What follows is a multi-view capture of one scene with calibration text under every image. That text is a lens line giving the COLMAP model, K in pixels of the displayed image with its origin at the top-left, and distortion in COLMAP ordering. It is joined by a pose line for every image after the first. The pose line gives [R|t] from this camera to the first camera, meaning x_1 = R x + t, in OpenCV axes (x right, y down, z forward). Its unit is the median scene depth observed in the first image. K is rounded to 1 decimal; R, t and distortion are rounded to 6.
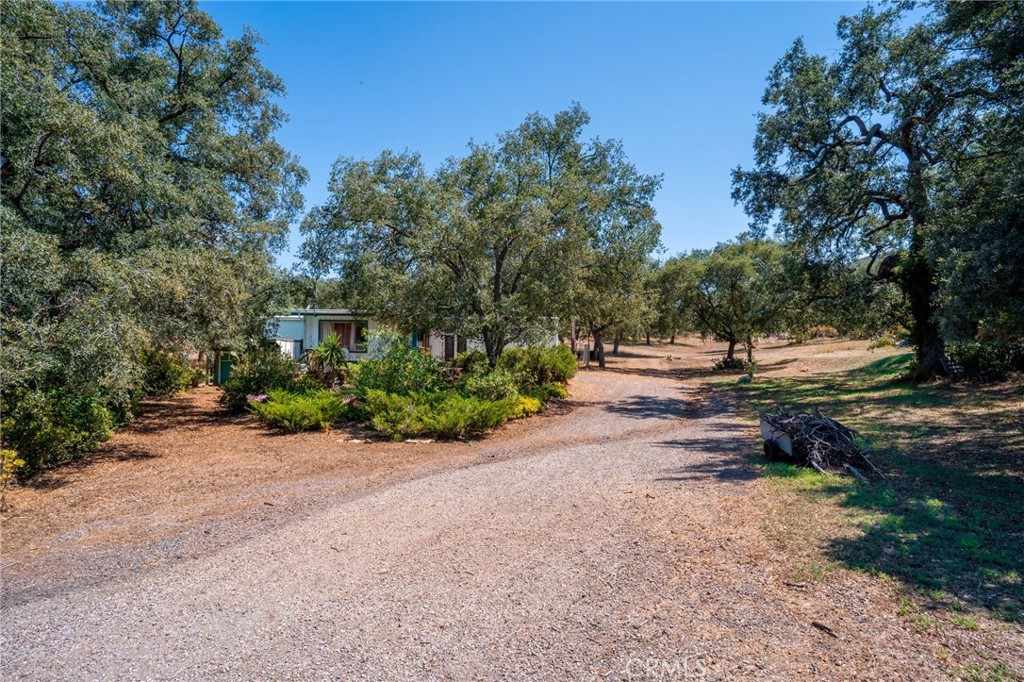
lens RADIAL K [[551.1, 0, 512.2], [0, 551.1, 342.3], [0, 0, 1]] dist [-0.029562, 0.027689]
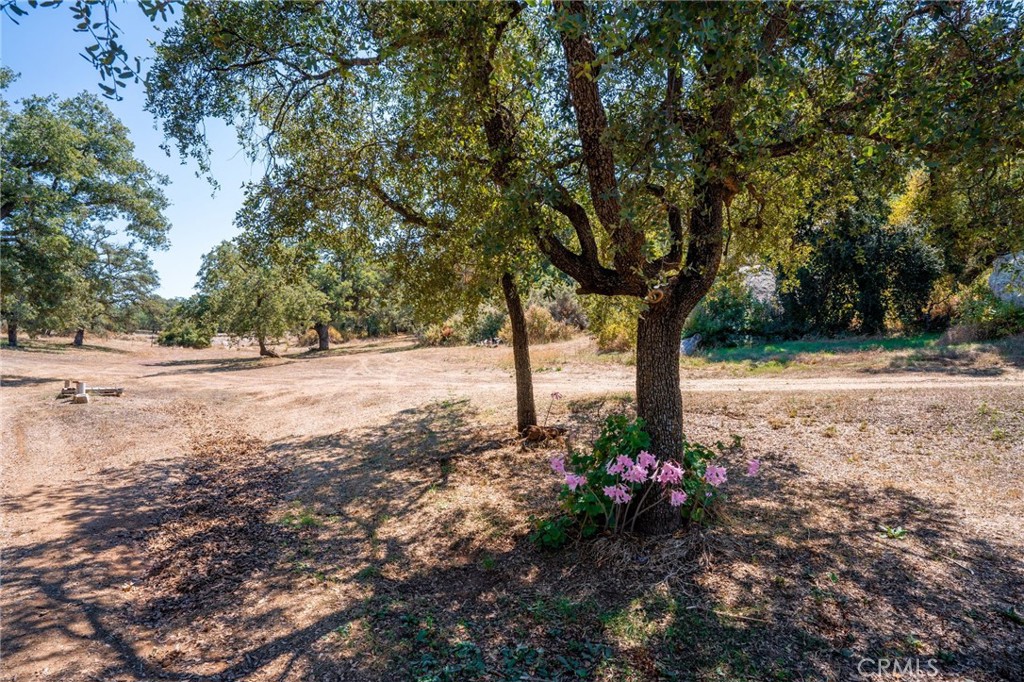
lens RADIAL K [[551.1, 0, 515.2], [0, 551.1, 335.6], [0, 0, 1]] dist [-0.029562, 0.027689]
pose [[0.572432, 0.029163, 0.819433, 0.108665], [-0.004298, 0.999460, -0.032567, 0.007188], [-0.819941, 0.015120, 0.572249, 0.382527]]
